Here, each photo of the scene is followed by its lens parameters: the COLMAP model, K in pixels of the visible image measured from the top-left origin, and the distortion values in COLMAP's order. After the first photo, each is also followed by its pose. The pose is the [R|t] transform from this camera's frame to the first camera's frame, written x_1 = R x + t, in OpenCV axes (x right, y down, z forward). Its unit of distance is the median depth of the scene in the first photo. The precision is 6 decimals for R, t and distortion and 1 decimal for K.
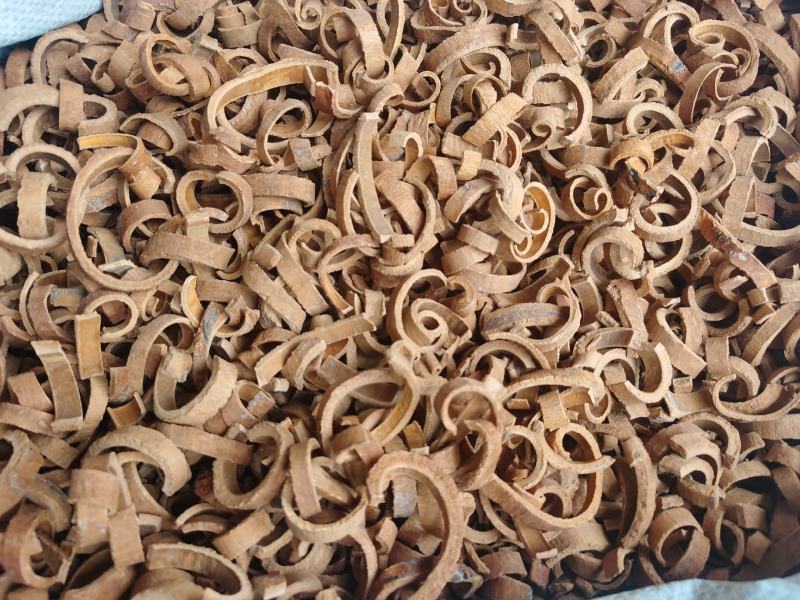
lens RADIAL K [[667.4, 0, 405.9], [0, 667.4, 300.3], [0, 0, 1]] dist [0.012825, -0.078031]
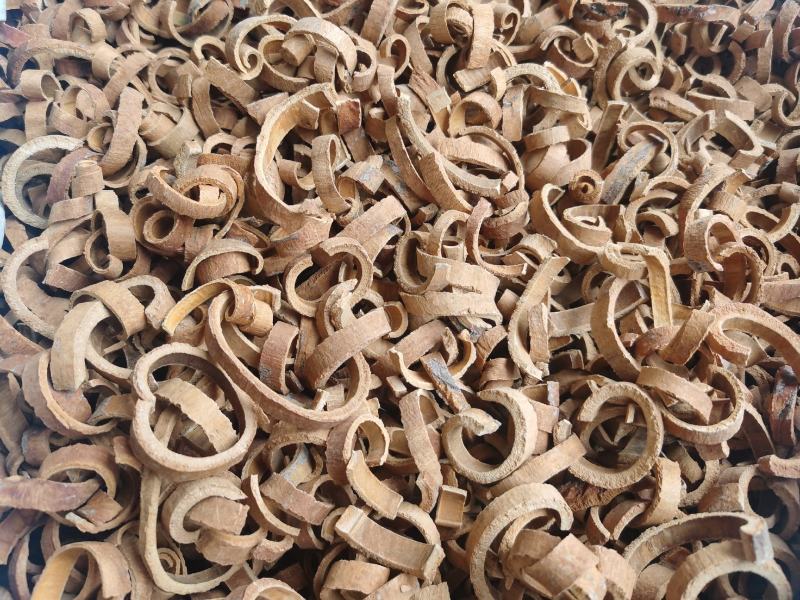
lens RADIAL K [[667.4, 0, 402.8], [0, 667.4, 299.1], [0, 0, 1]] dist [0.012825, -0.078031]
pose [[0.705873, -0.654040, 0.271983, -0.475689], [0.654382, 0.749106, 0.103075, -0.157622], [-0.271159, 0.105223, 0.956766, 0.136081]]
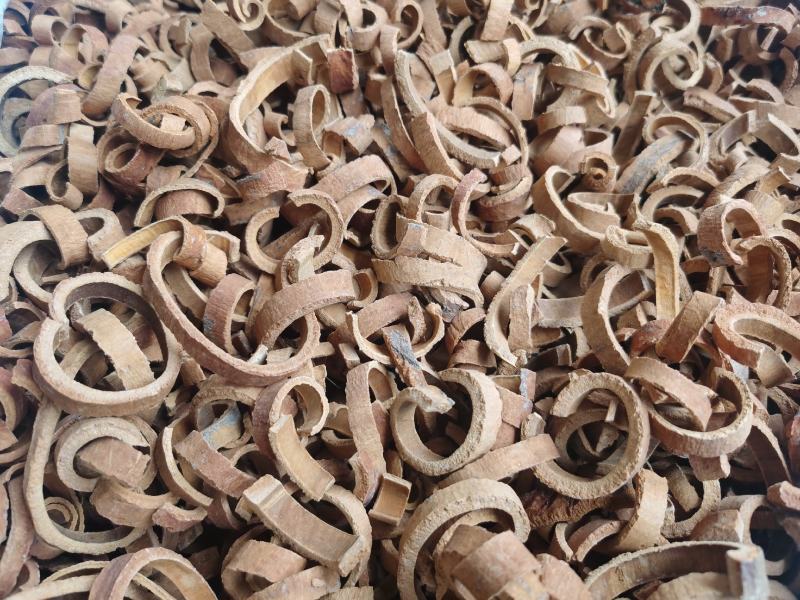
lens RADIAL K [[667.4, 0, 401.5], [0, 667.4, 299.2], [0, 0, 1]] dist [0.012825, -0.078031]
pose [[0.796210, -0.544852, 0.263031, -0.439333], [0.570683, 0.820712, -0.027439, 0.007689], [-0.200922, 0.171955, 0.964397, 0.217165]]
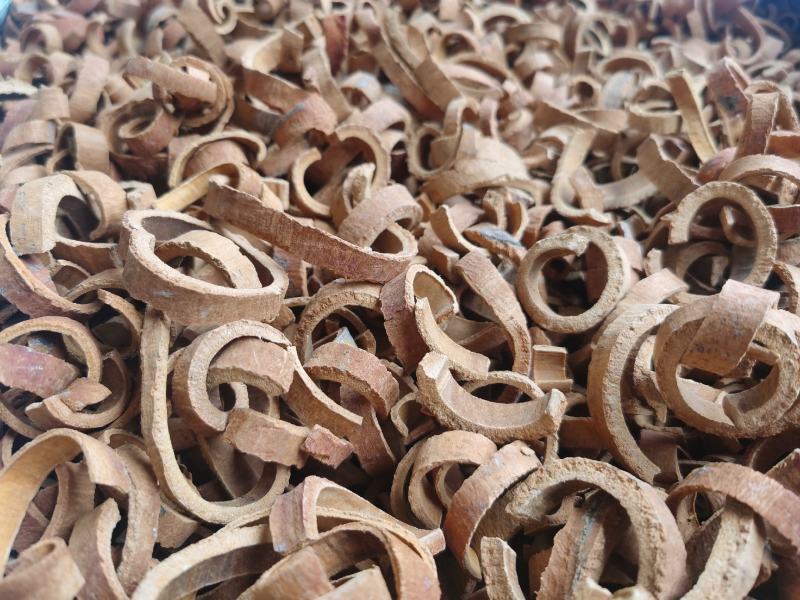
lens RADIAL K [[667.4, 0, 399.4], [0, 667.4, 295.4], [0, 0, 1]] dist [0.012825, -0.078031]
pose [[0.559215, -0.596704, 0.575520, -0.771336], [0.764360, 0.639902, -0.079249, 0.049585], [-0.320988, 0.484221, 0.813939, 0.426628]]
